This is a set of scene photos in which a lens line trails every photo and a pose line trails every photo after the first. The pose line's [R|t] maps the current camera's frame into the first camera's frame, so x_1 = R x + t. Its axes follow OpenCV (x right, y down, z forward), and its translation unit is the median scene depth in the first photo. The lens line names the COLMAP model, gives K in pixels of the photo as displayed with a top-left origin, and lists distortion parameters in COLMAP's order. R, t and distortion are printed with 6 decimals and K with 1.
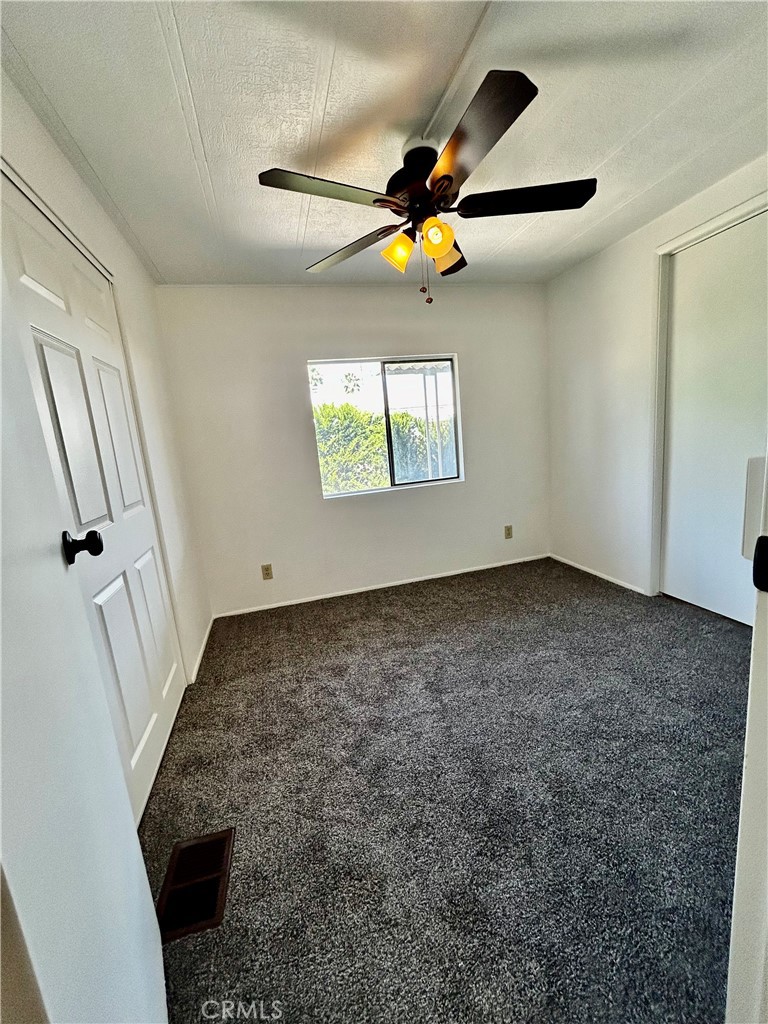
lens RADIAL K [[413.0, 0, 381.6], [0, 413.0, 509.5], [0, 0, 1]] dist [-0.007452, -0.000539]
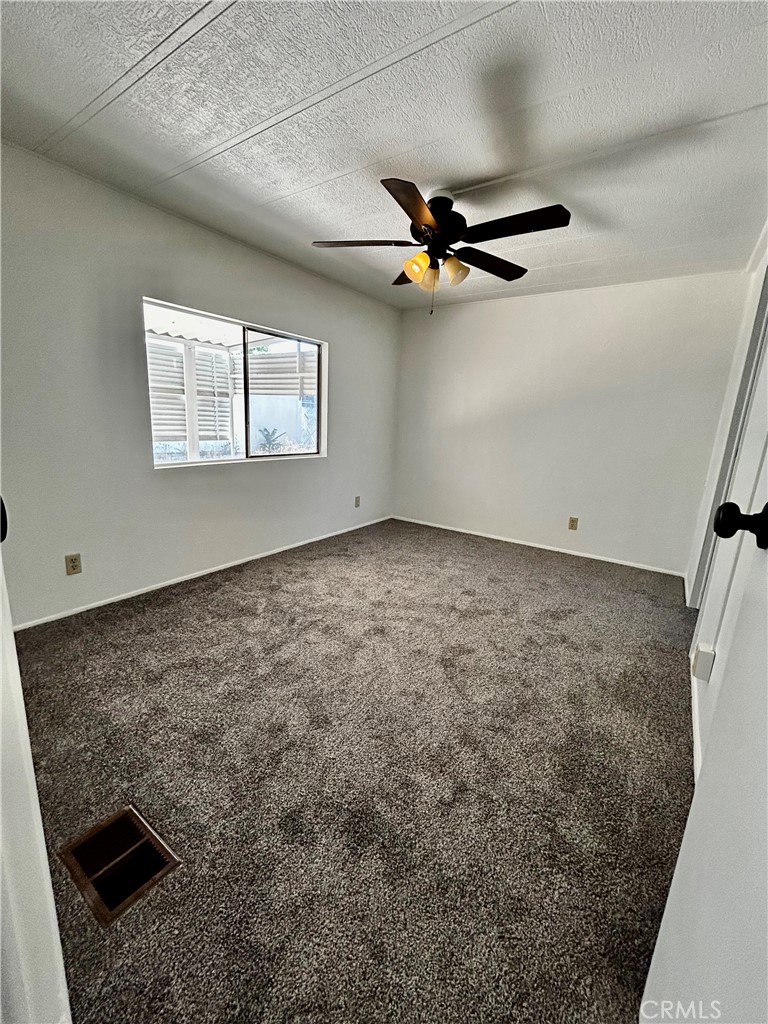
lens RADIAL K [[413.0, 0, 382.0], [0, 413.0, 511.2], [0, 0, 1]] dist [-0.007452, -0.000539]
pose [[0.699468, -0.022463, 0.714311, -0.468563], [0.015900, 0.999748, 0.015869, 0.060383], [-0.714487, 0.000258, 0.699648, 0.099621]]
